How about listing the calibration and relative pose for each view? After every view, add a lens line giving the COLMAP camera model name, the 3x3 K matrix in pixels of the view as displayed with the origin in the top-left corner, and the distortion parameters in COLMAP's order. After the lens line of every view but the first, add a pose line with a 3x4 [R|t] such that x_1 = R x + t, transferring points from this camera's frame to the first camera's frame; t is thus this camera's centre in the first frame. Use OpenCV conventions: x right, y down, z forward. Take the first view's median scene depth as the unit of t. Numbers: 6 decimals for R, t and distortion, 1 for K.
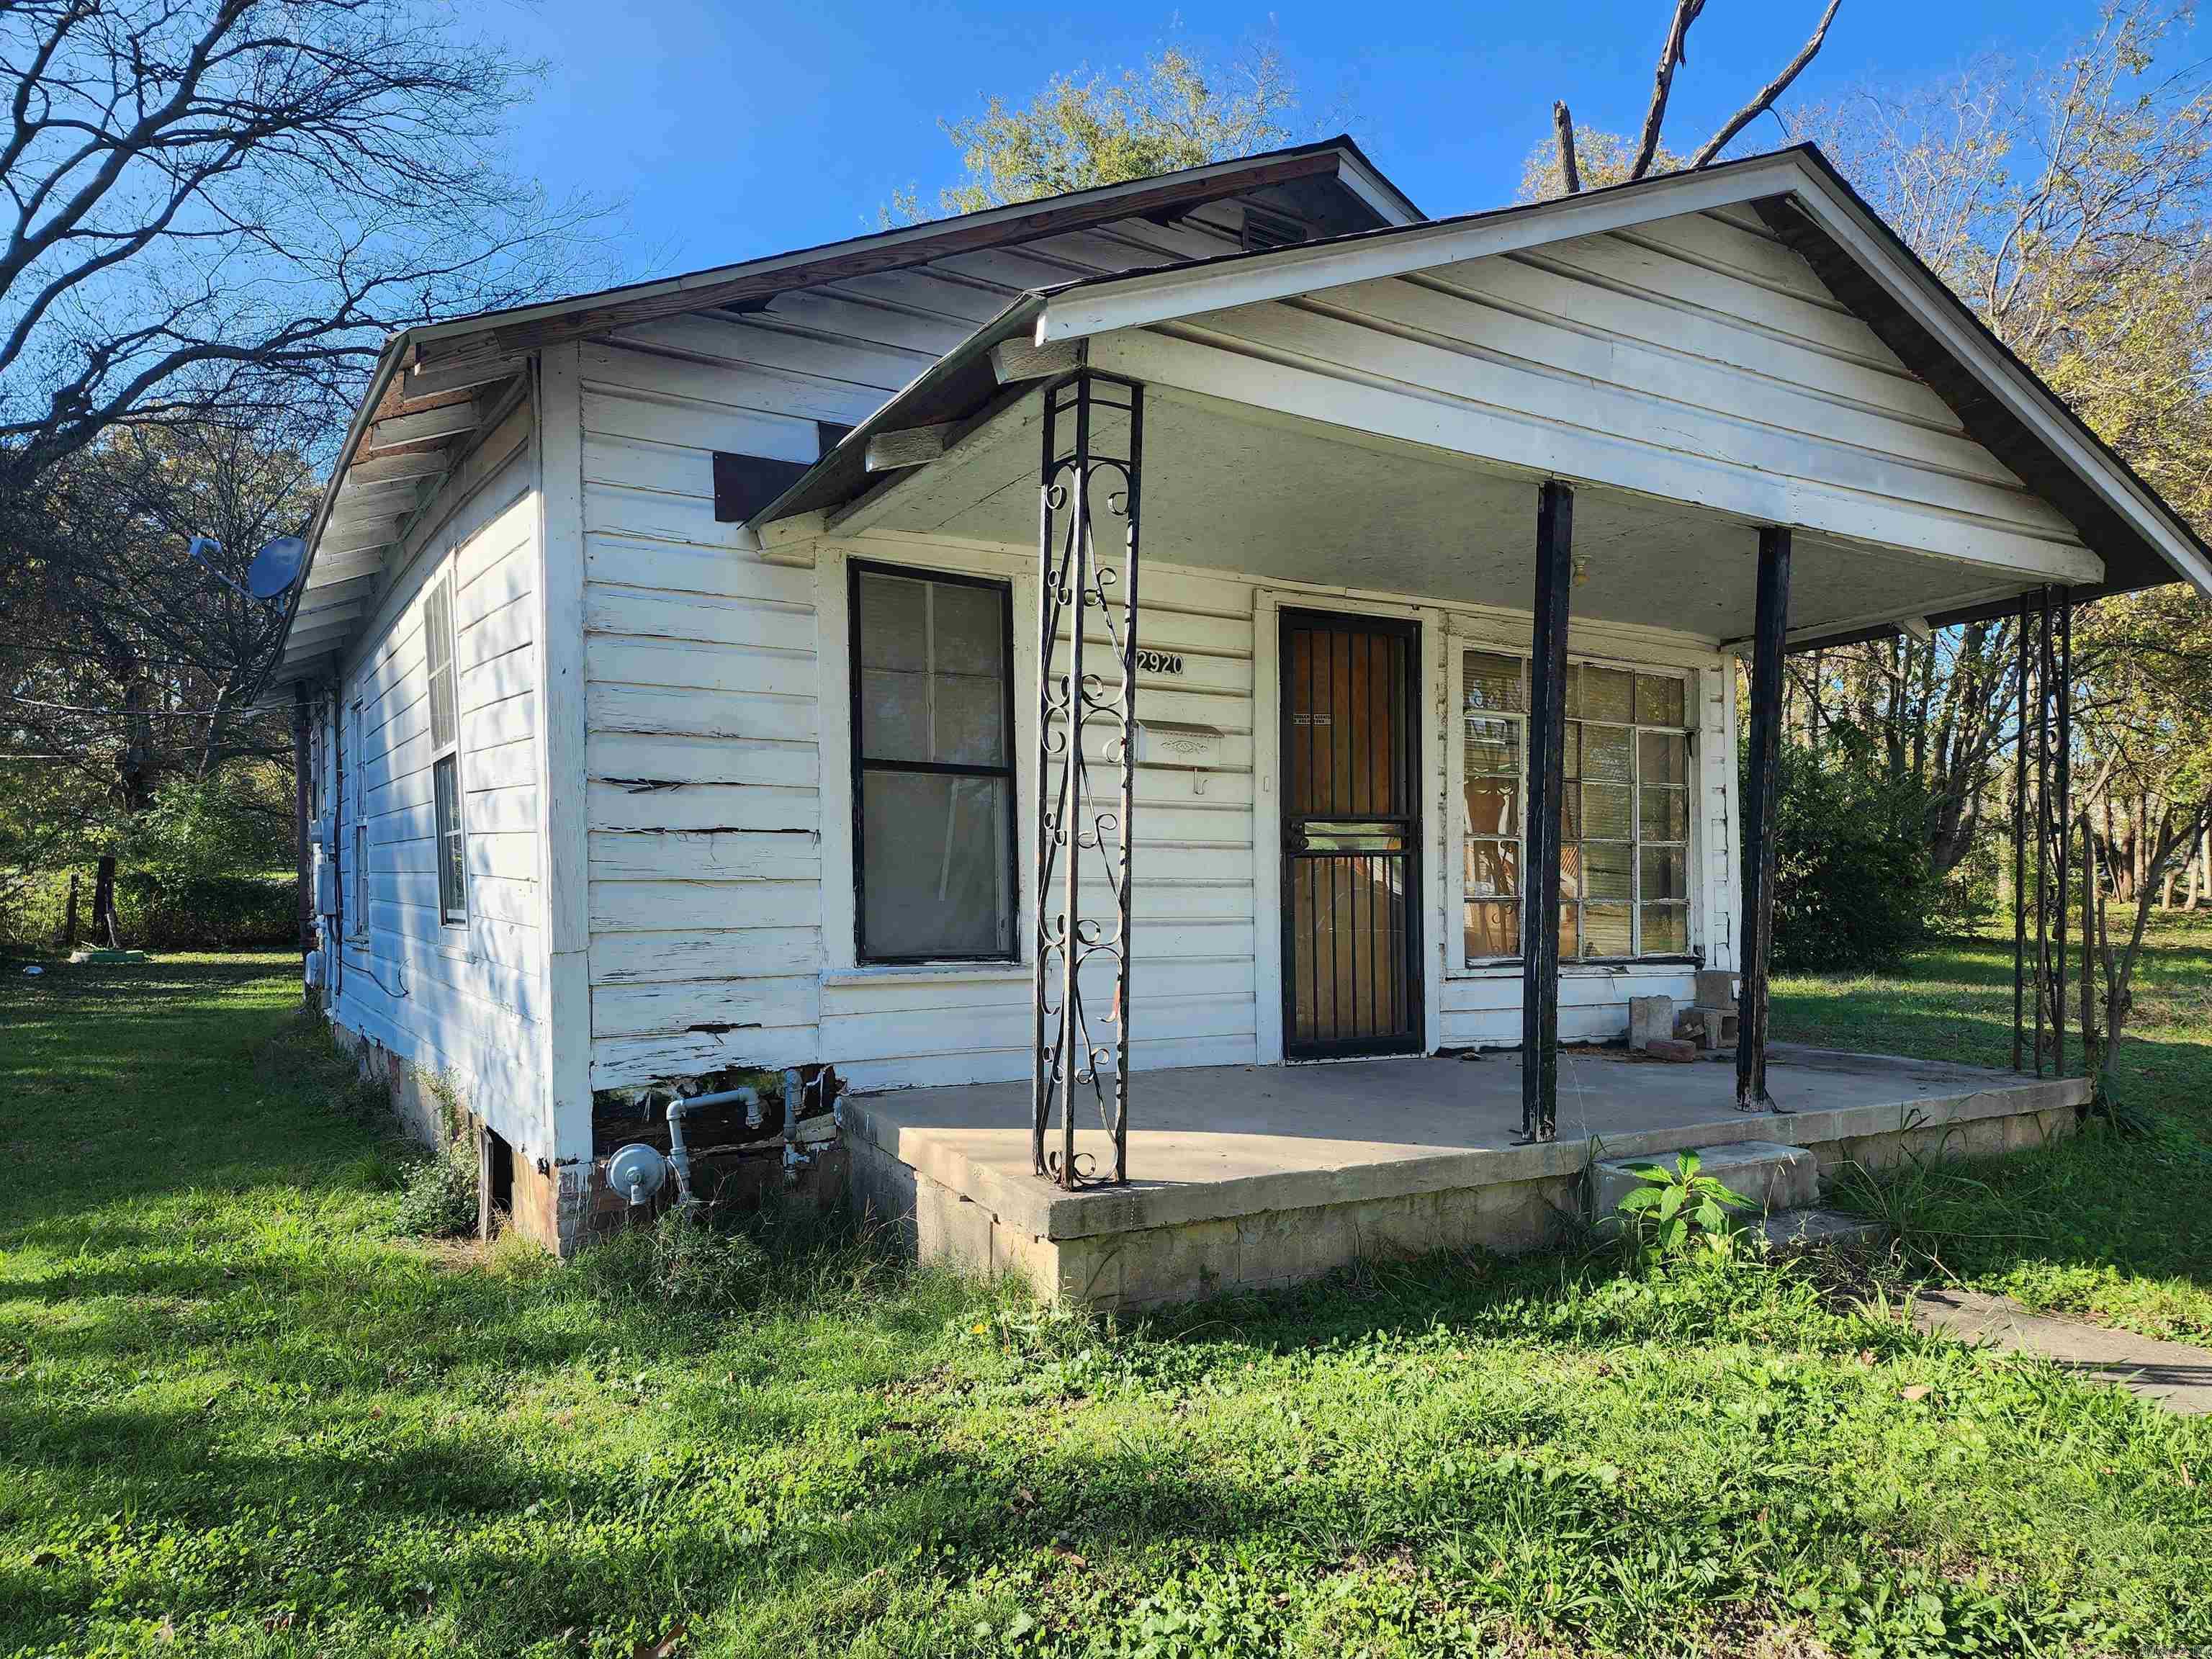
lens RADIAL K [[1493.5, 0, 1106.7], [0, 1493.5, 850.8], [0, 0, 1]] dist [0.068754, -0.062592]
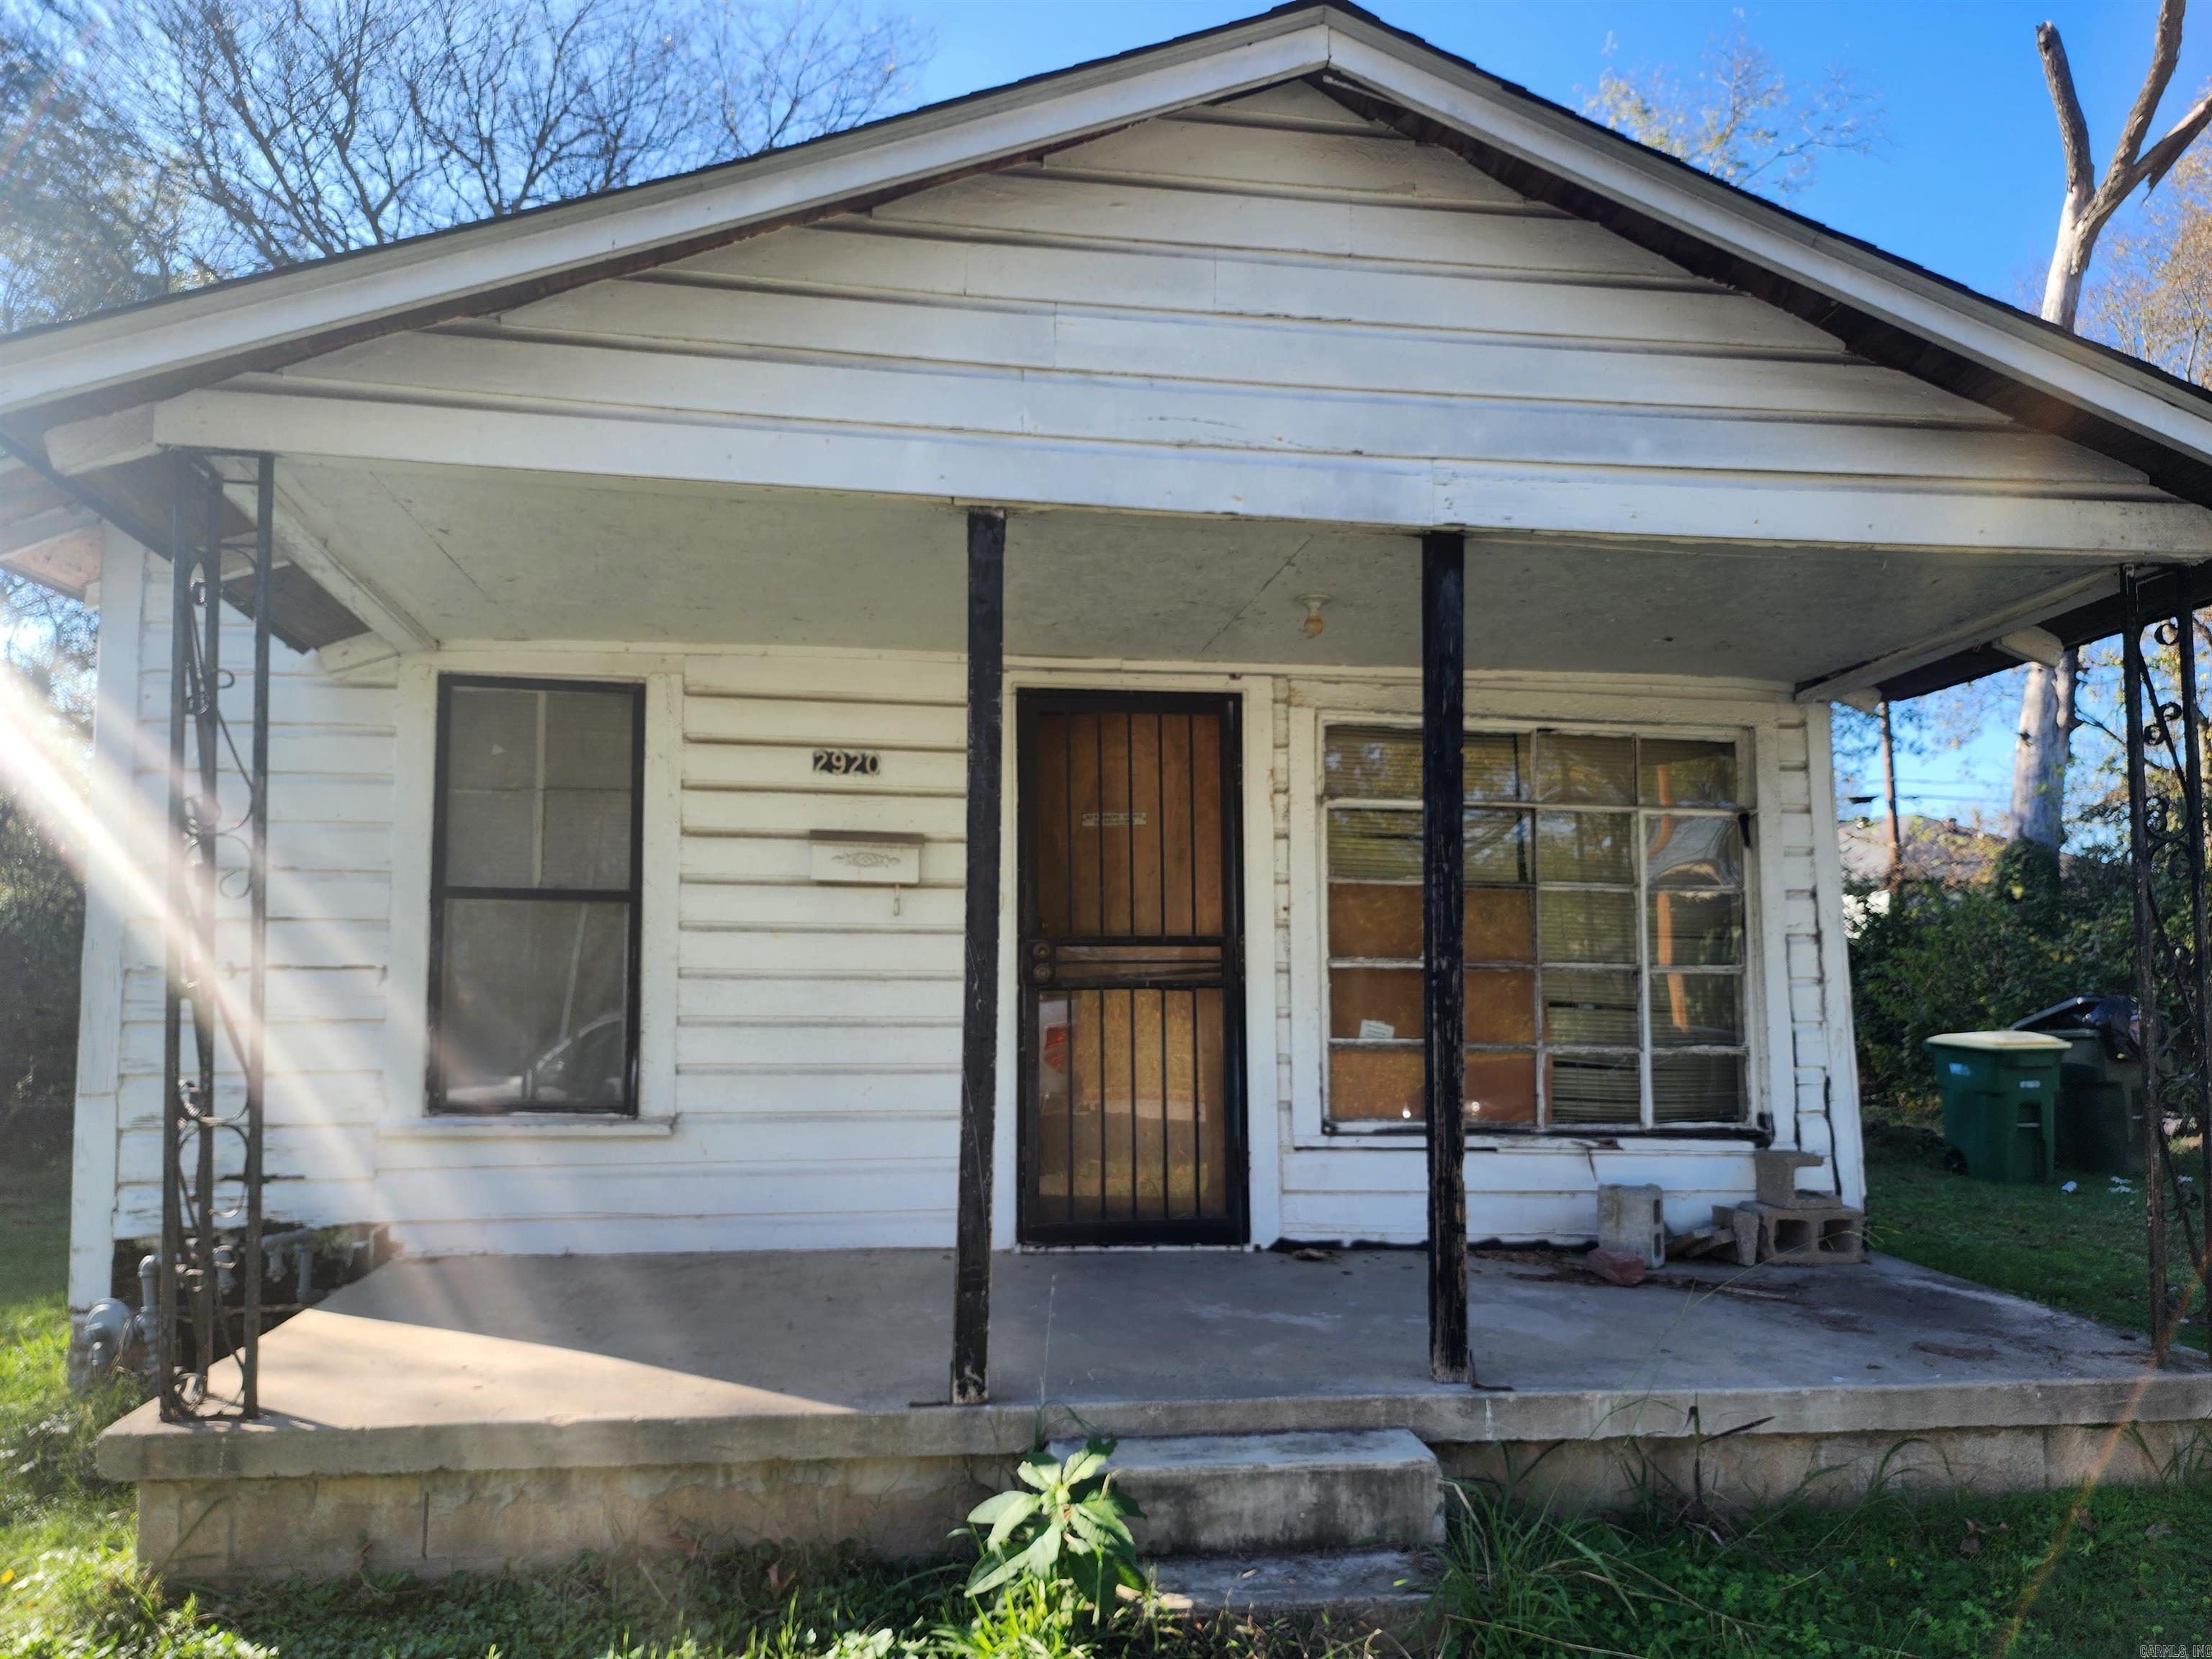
lens RADIAL K [[1508.8, 0, 1156.4], [0, 1508.8, 837.4], [0, 0, 1]] dist [0.070591, -0.066036]
pose [[0.912028, -0.033603, -0.408748, 0.651611], [0.003426, 0.997227, -0.074337, -0.021982], [0.410113, 0.066397, 0.909615, 0.339194]]
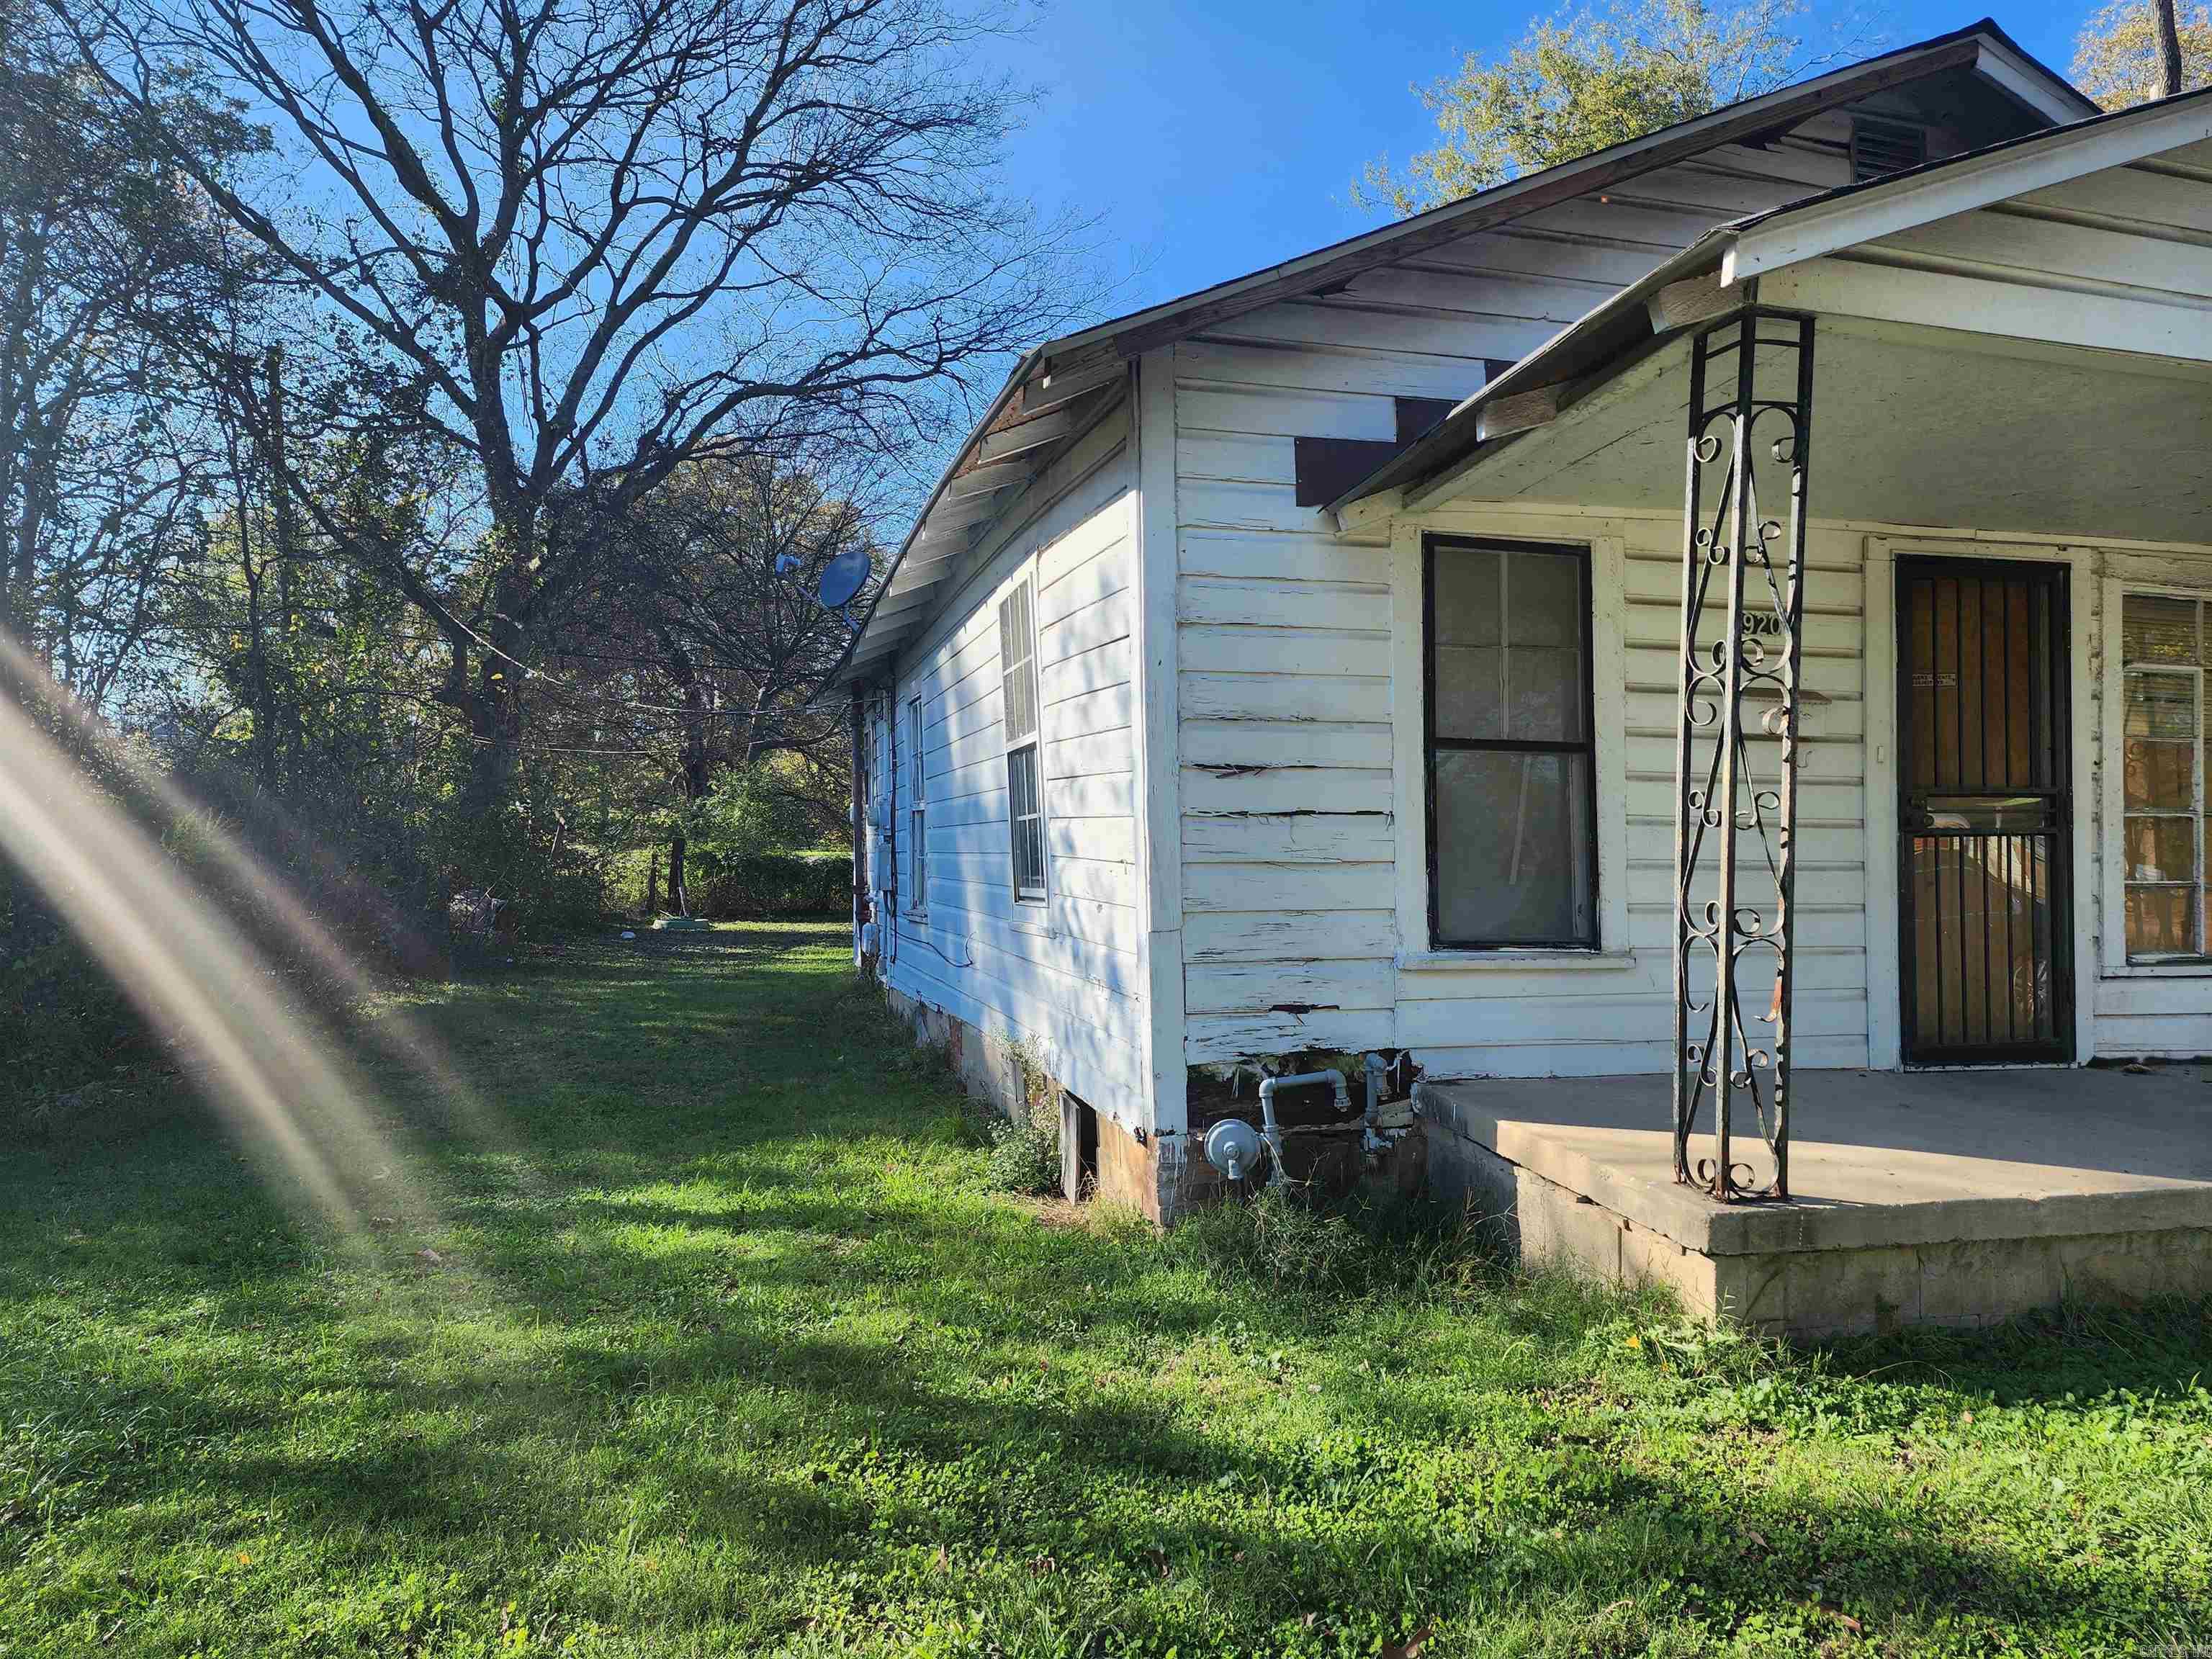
lens RADIAL K [[1490.3, 0, 1106.0], [0, 1490.3, 829.5], [0, 0, 1]] dist [0.074131, -0.062449]
pose [[0.958819, -0.004758, -0.283978, -0.098599], [0.004983, 0.999988, 0.000072, -0.003069], [0.283974, -0.001484, 0.958831, 0.002059]]
